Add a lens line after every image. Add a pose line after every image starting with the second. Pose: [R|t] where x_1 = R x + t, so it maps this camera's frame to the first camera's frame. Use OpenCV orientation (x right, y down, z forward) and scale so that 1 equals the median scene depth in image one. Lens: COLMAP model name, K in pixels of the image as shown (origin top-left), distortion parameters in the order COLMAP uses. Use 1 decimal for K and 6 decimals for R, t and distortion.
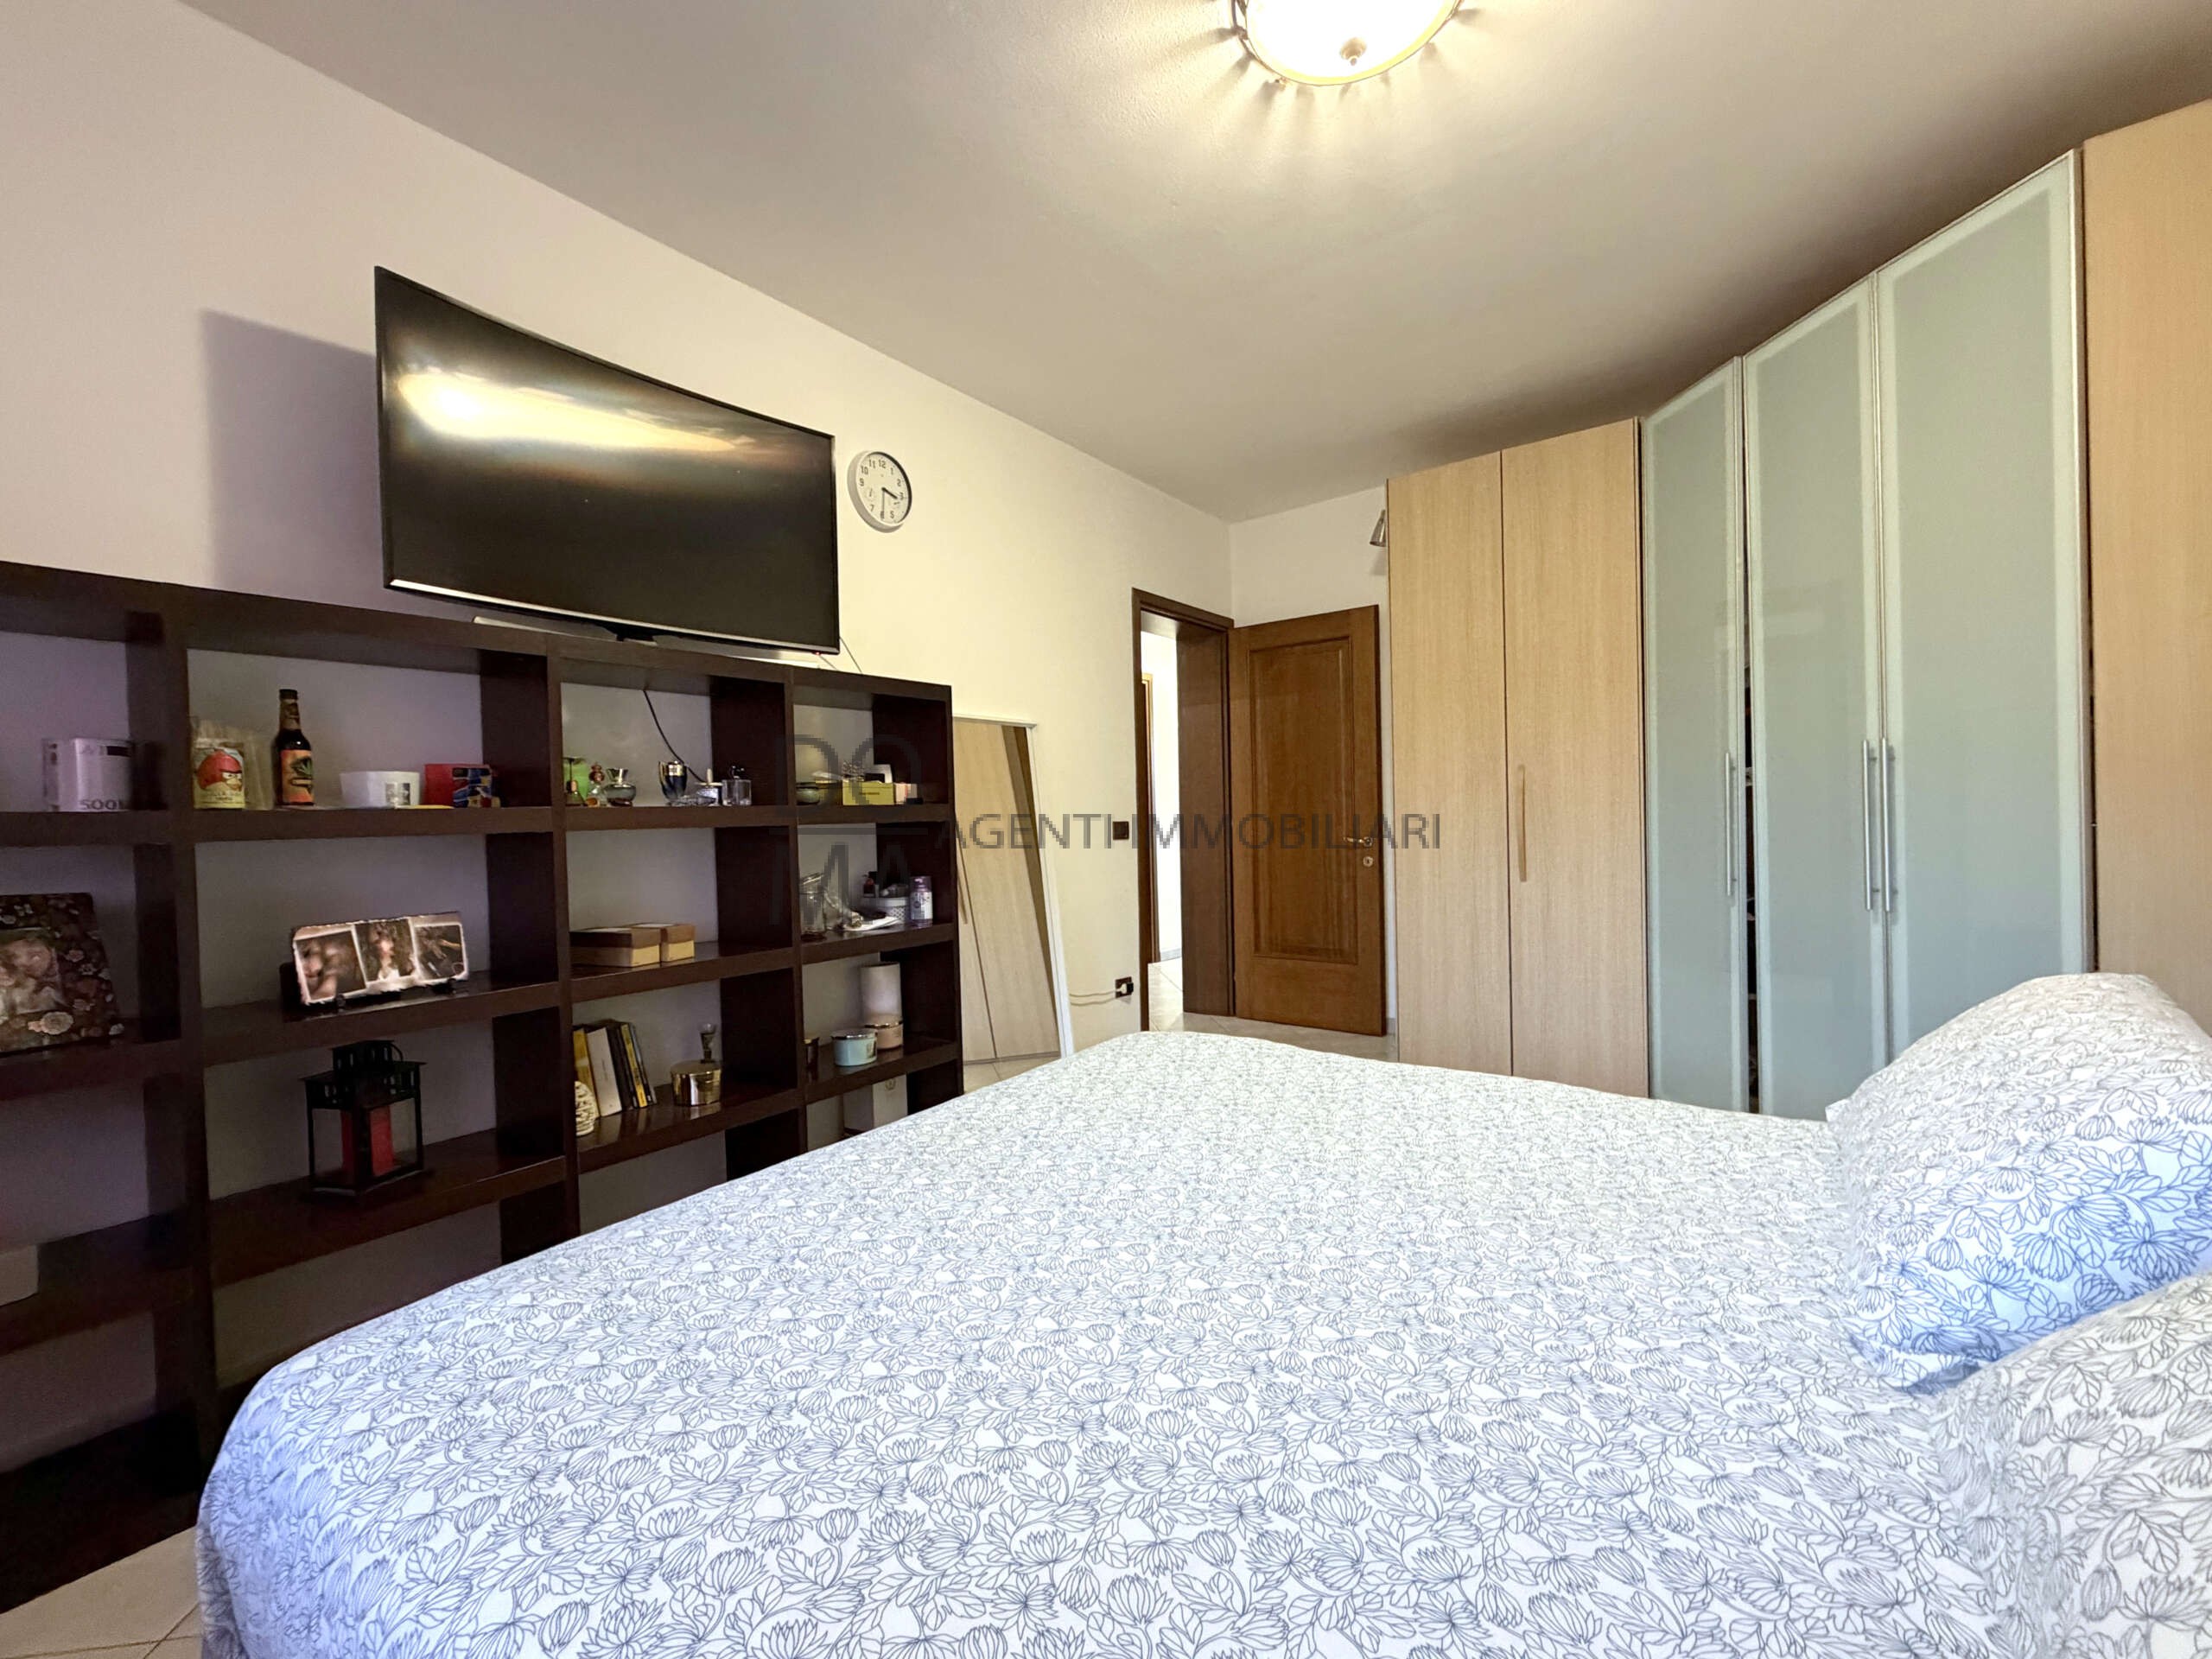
lens RADIAL K [[918.5, 0, 1114.5], [0, 918.5, 826.6], [0, 0, 1]] dist [0.000050, 0.000688]
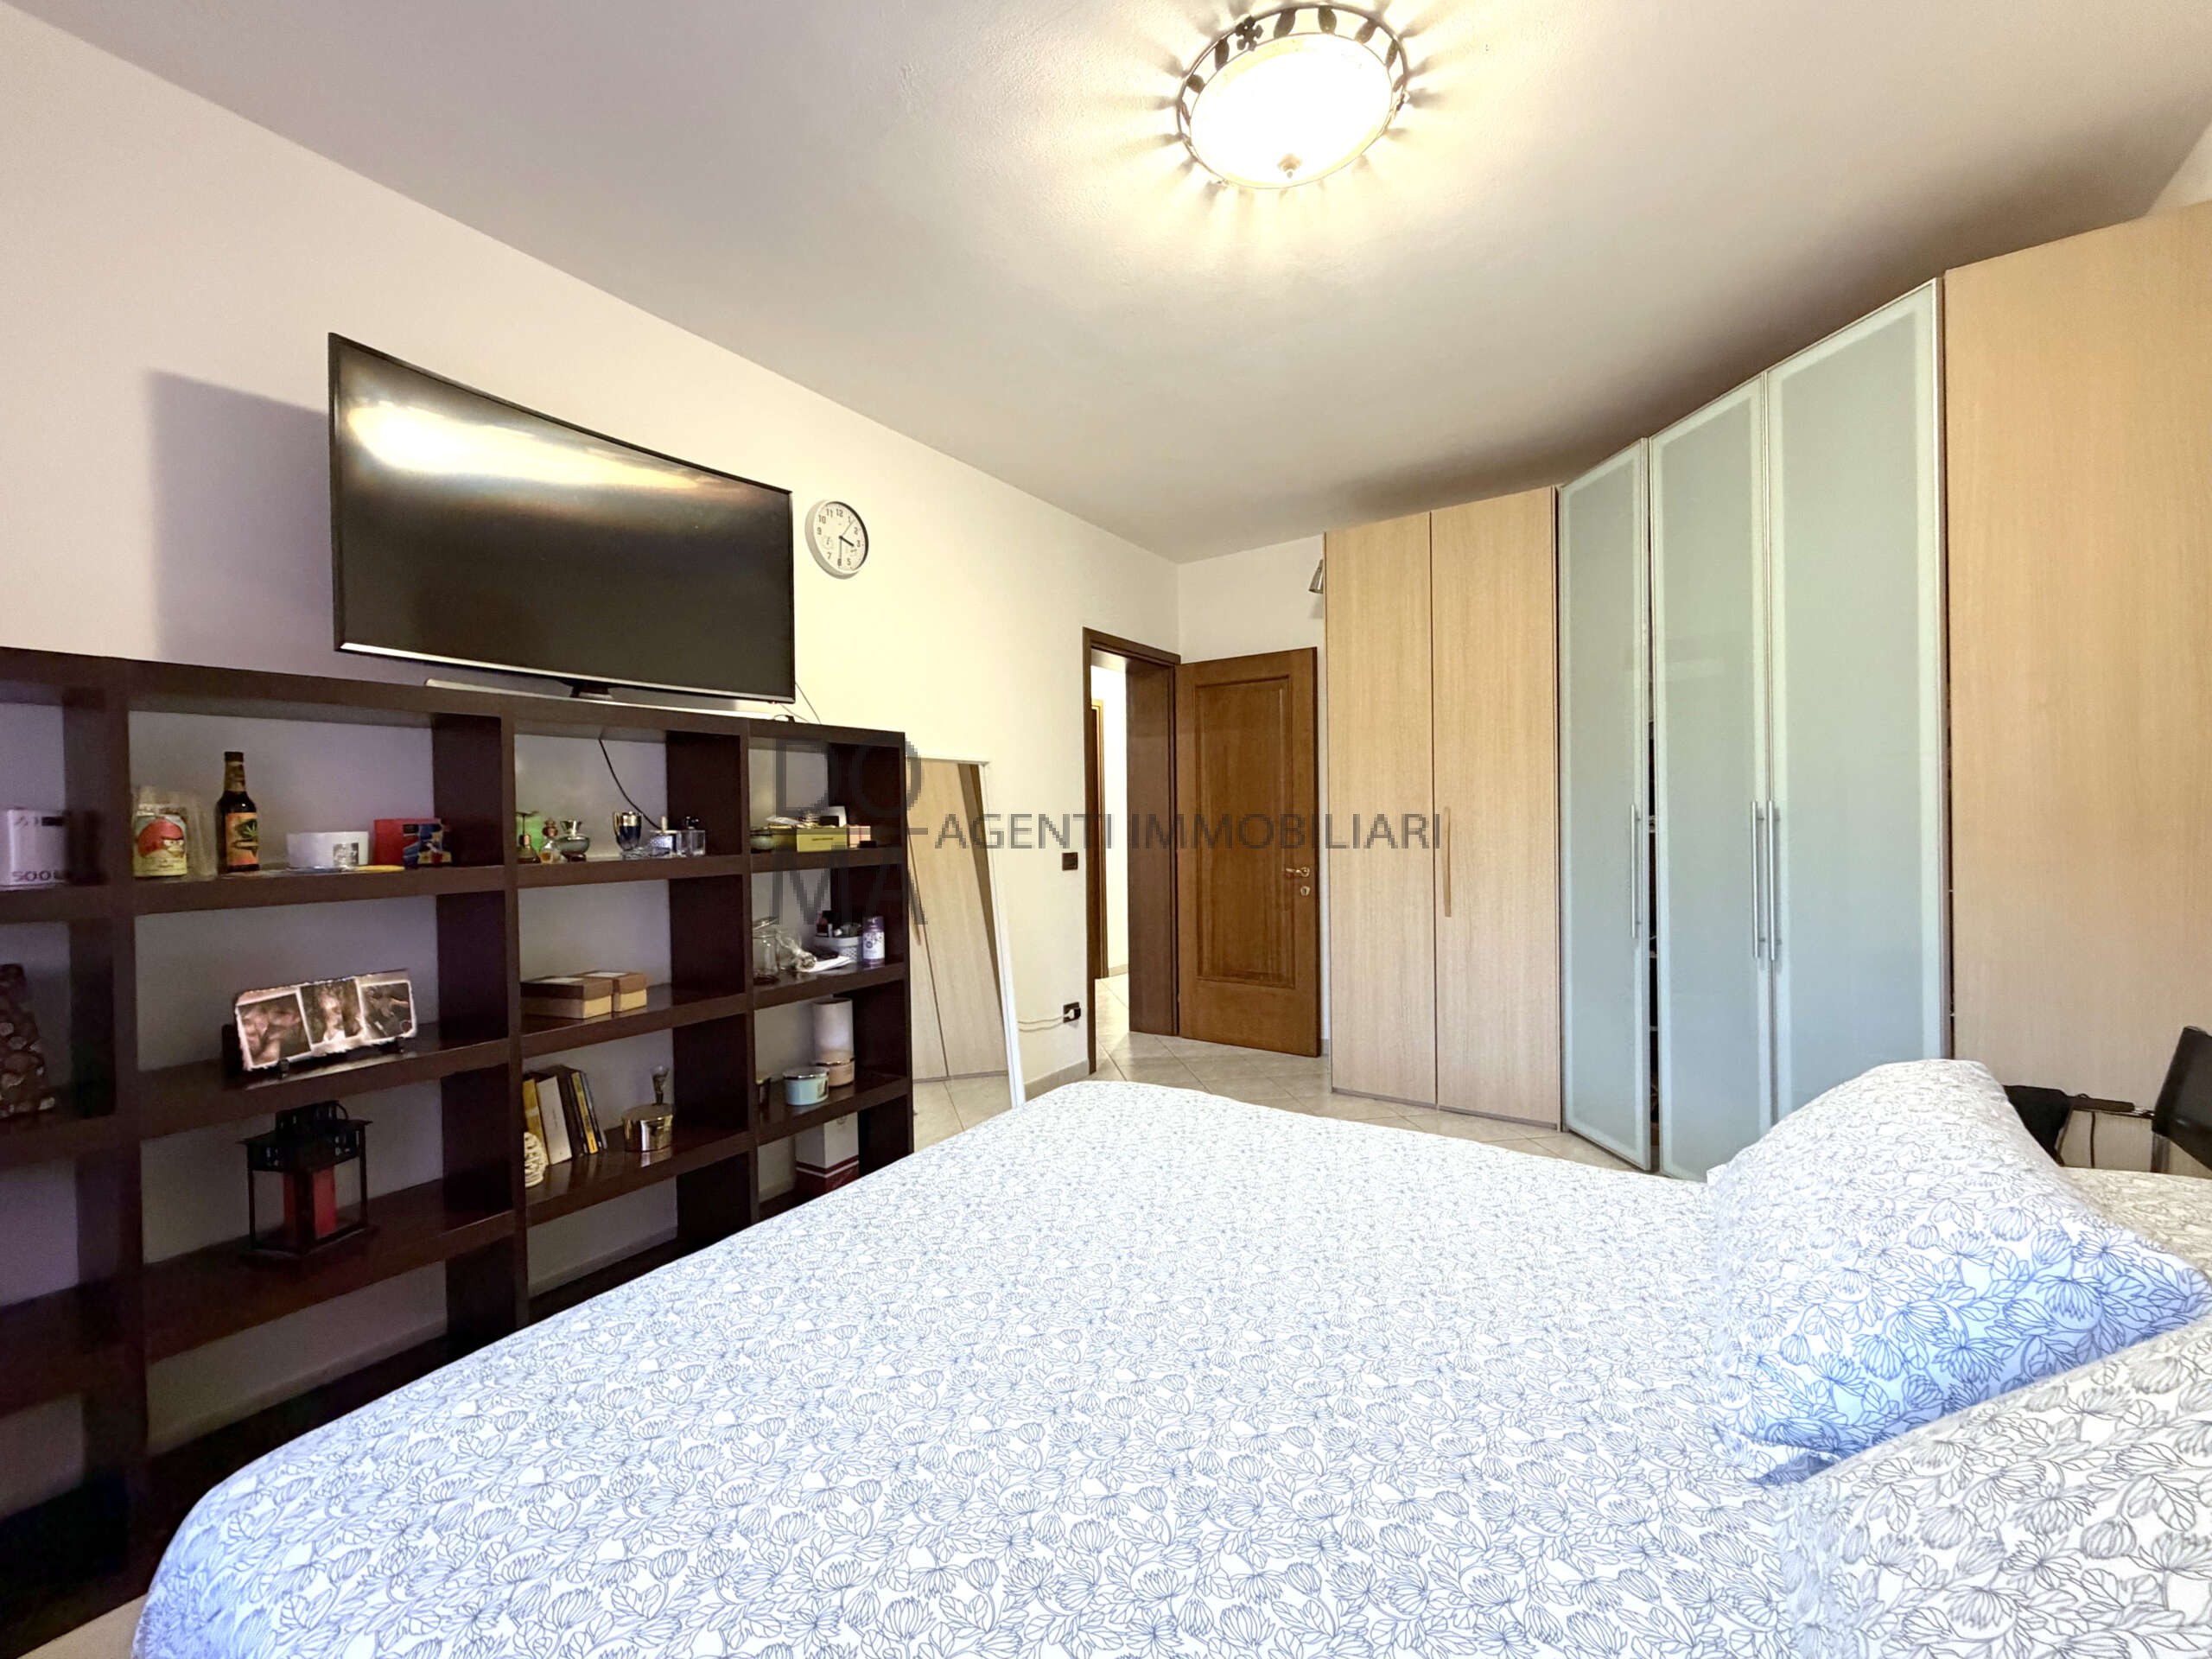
lens RADIAL K [[888.6, 0, 1111.9], [0, 888.6, 828.4], [0, 0, 1]] dist [-0.000098, 0.000714]
pose [[0.998726, 0.009219, 0.049617, 0.012652], [-0.009019, 0.999950, -0.004242, -0.089948], [-0.049654, 0.003789, 0.998759, -0.019459]]
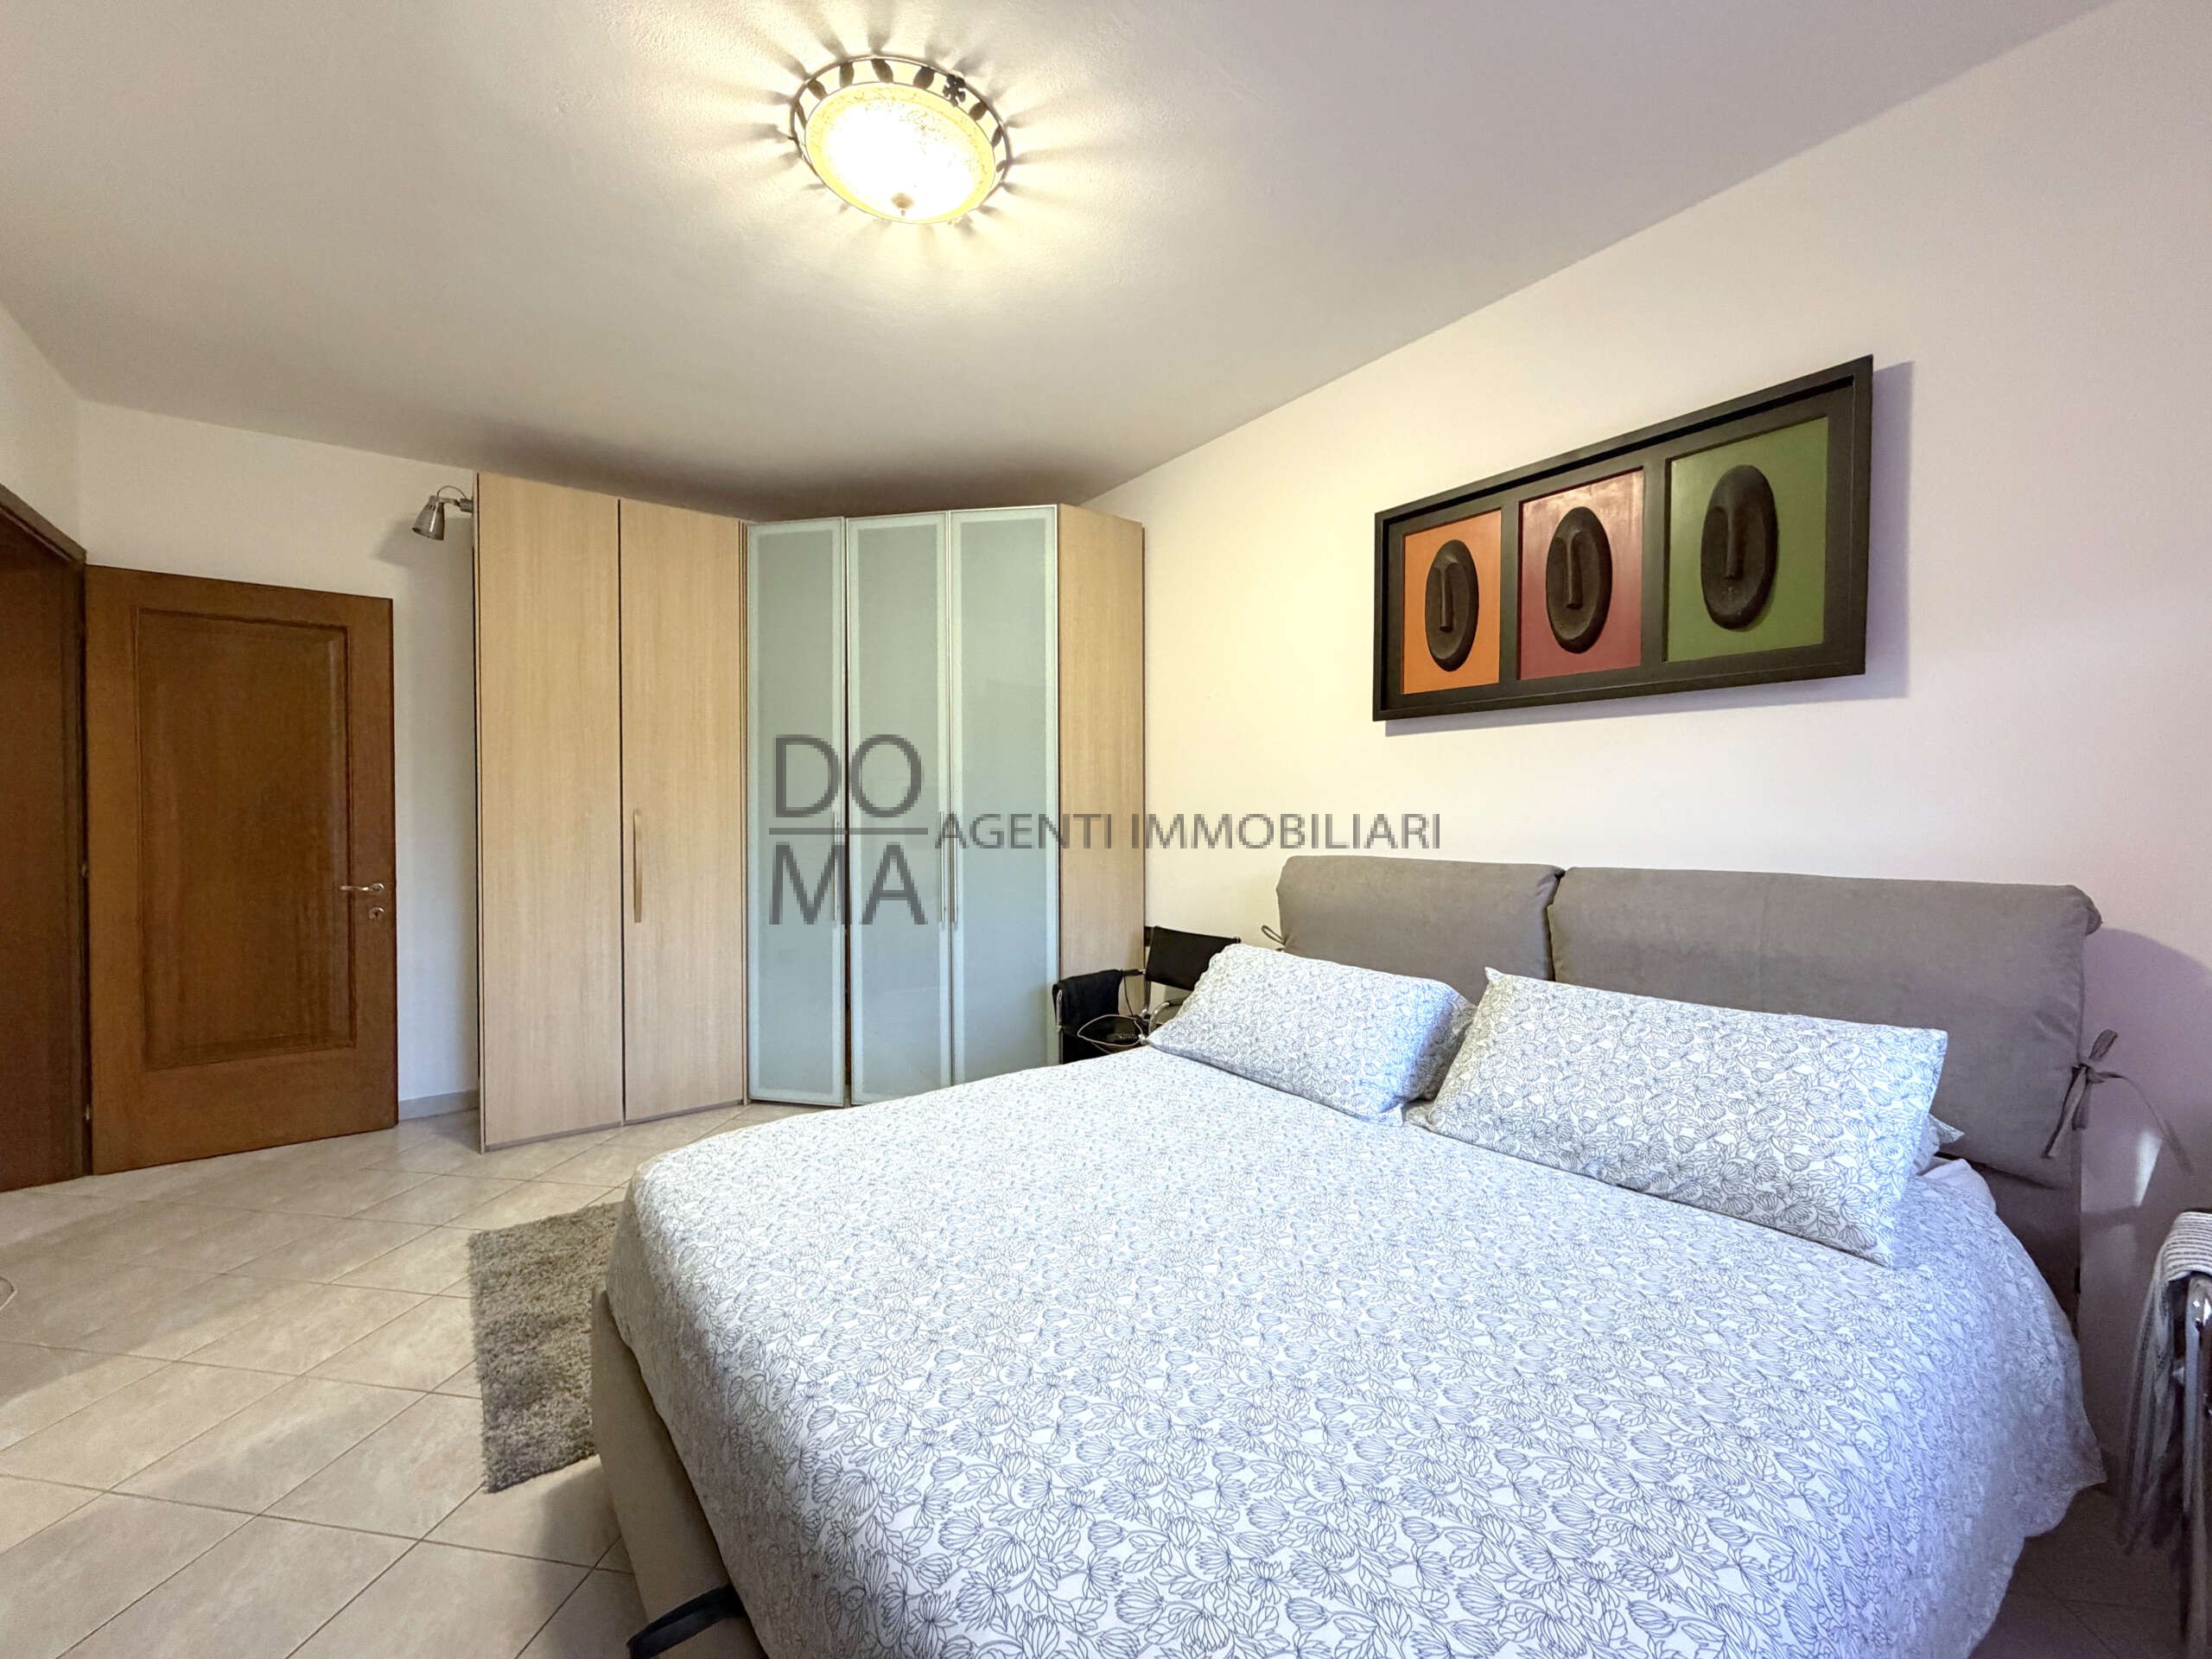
lens RADIAL K [[864.5, 0, 1079.6], [0, 864.5, 829.7], [0, 0, 1]] dist [0.000564, 0.000661]
pose [[0.302147, 0.009019, 0.953219, -0.885692], [0.004698, 0.999929, -0.010950, -0.081946], [-0.953250, 0.007786, 0.302083, 0.625884]]
